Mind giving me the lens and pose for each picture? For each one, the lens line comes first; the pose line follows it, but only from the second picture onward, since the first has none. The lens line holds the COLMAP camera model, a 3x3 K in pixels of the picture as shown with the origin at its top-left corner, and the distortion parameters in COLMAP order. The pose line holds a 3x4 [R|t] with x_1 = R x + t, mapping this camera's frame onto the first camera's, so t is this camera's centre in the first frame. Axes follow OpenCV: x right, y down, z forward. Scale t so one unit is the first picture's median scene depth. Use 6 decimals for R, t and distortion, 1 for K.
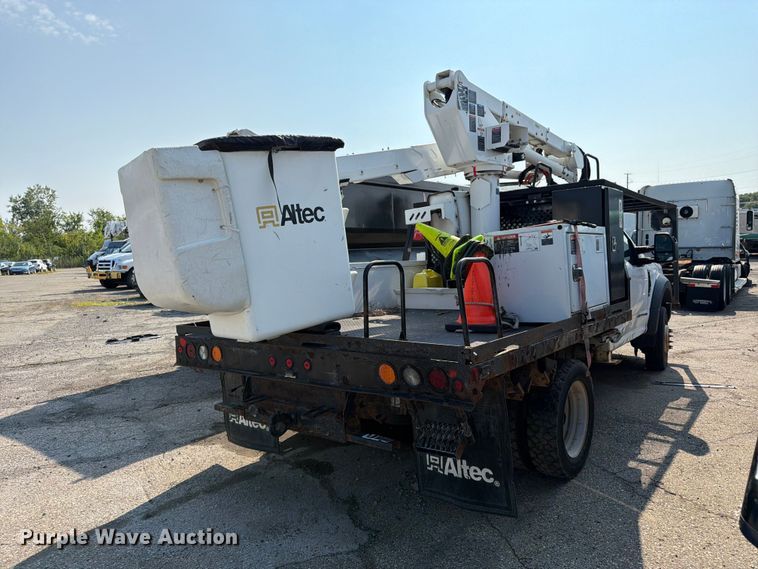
lens RADIAL K [[544.8, 0, 380.2], [0, 544.8, 275.9], [0, 0, 1]] dist [-0.001888, -0.002768]
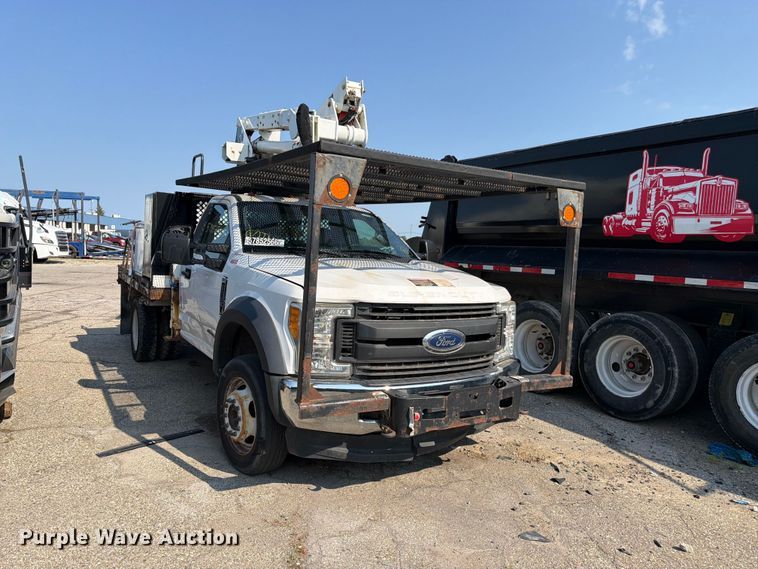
lens RADIAL K [[530.6, 0, 378.9], [0, 530.6, 286.3], [0, 0, 1]] dist [0.071415, -0.100974]
pose [[-0.346033, 0.075072, -0.935214, 1.533215], [-0.081555, 0.990614, 0.109695, -0.130867], [0.934671, 0.114229, -0.336663, 2.058104]]
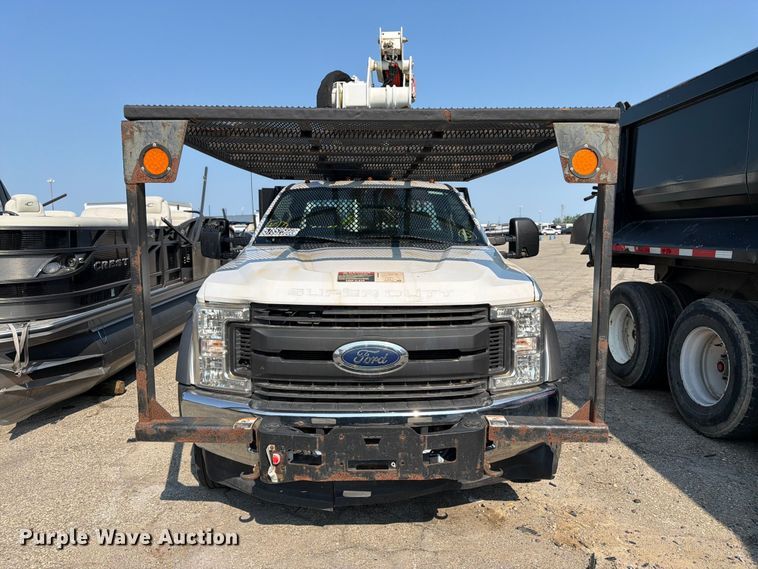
lens RADIAL K [[530.6, 0, 378.9], [0, 530.6, 286.3], [0, 0, 1]] dist [0.071415, -0.100974]
pose [[-0.776234, 0.093084, -0.623535, 1.107273], [-0.004987, 0.988102, 0.153717, -0.135593], [0.630425, 0.122430, -0.766535, 2.331243]]
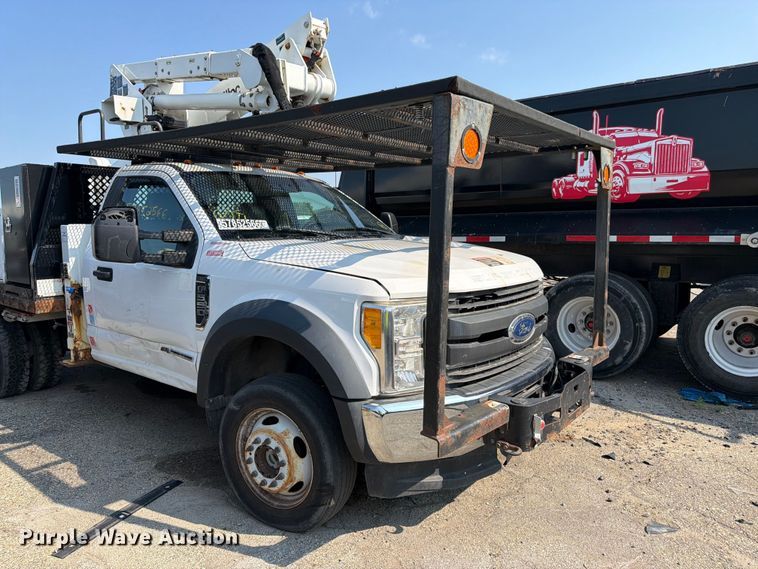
lens RADIAL K [[530.6, 0, 378.9], [0, 530.6, 286.3], [0, 0, 1]] dist [0.071415, -0.100974]
pose [[-0.007838, 0.140529, -0.990046, 1.431718], [-0.034978, 0.989432, 0.140719, -0.112607], [0.999357, 0.035733, -0.002840, 1.707435]]
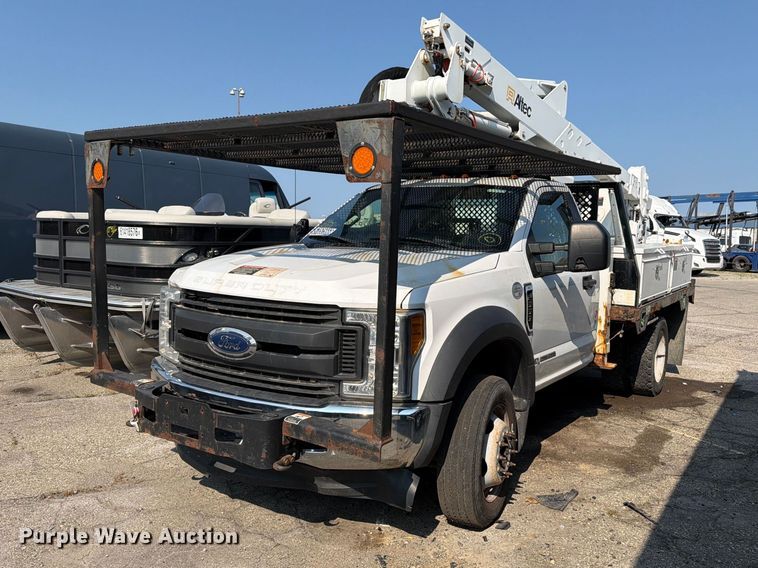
lens RADIAL K [[635.5, 0, 379.0], [0, 635.5, 284.0], [0, 0, 1]] dist [0.123530, -0.226426]
pose [[-0.997631, 0.006952, -0.068444, 0.636125], [-0.001671, 0.992140, 0.125120, -0.135808], [0.068776, 0.124938, -0.989778, 2.651270]]
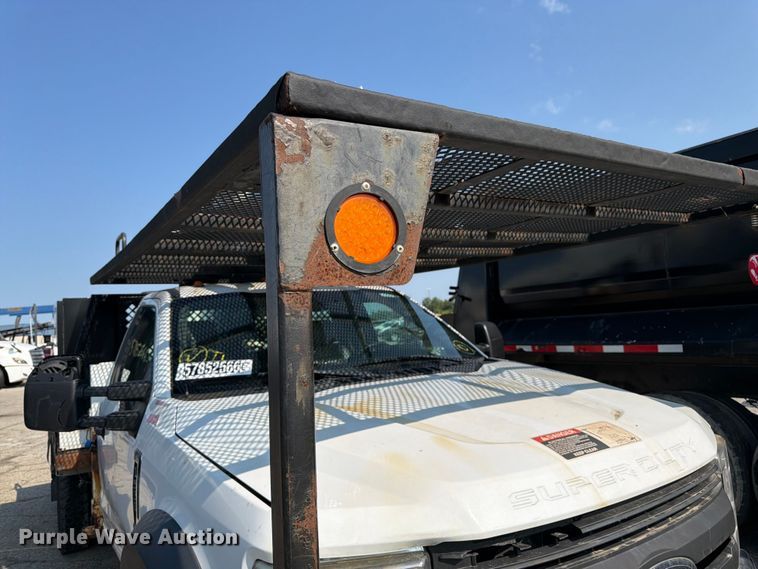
lens RADIAL K [[544.8, 0, 380.2], [0, 544.8, 275.9], [0, 0, 1]] dist [-0.001888, -0.002768]
pose [[-0.340241, -0.033423, -0.939744, 1.121623], [0.035052, 0.998223, -0.048194, -0.147699], [0.939685, -0.049338, -0.338465, 1.854397]]
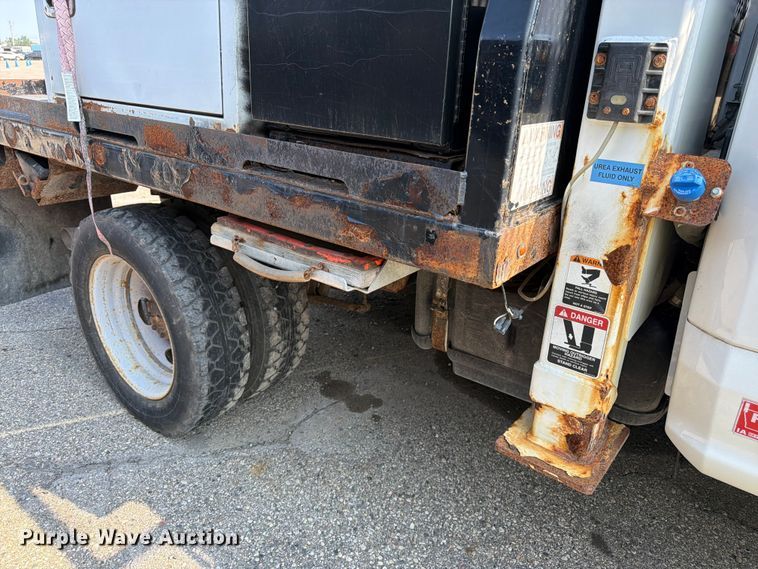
lens RADIAL K [[544.8, 0, 380.2], [0, 544.8, 275.9], [0, 0, 1]] dist [-0.001888, -0.002768]
pose [[-0.003784, 0.384430, -0.923147, 0.700981], [-0.071724, 0.920671, 0.383693, 0.008191], [0.997417, 0.067664, 0.024089, 1.059339]]
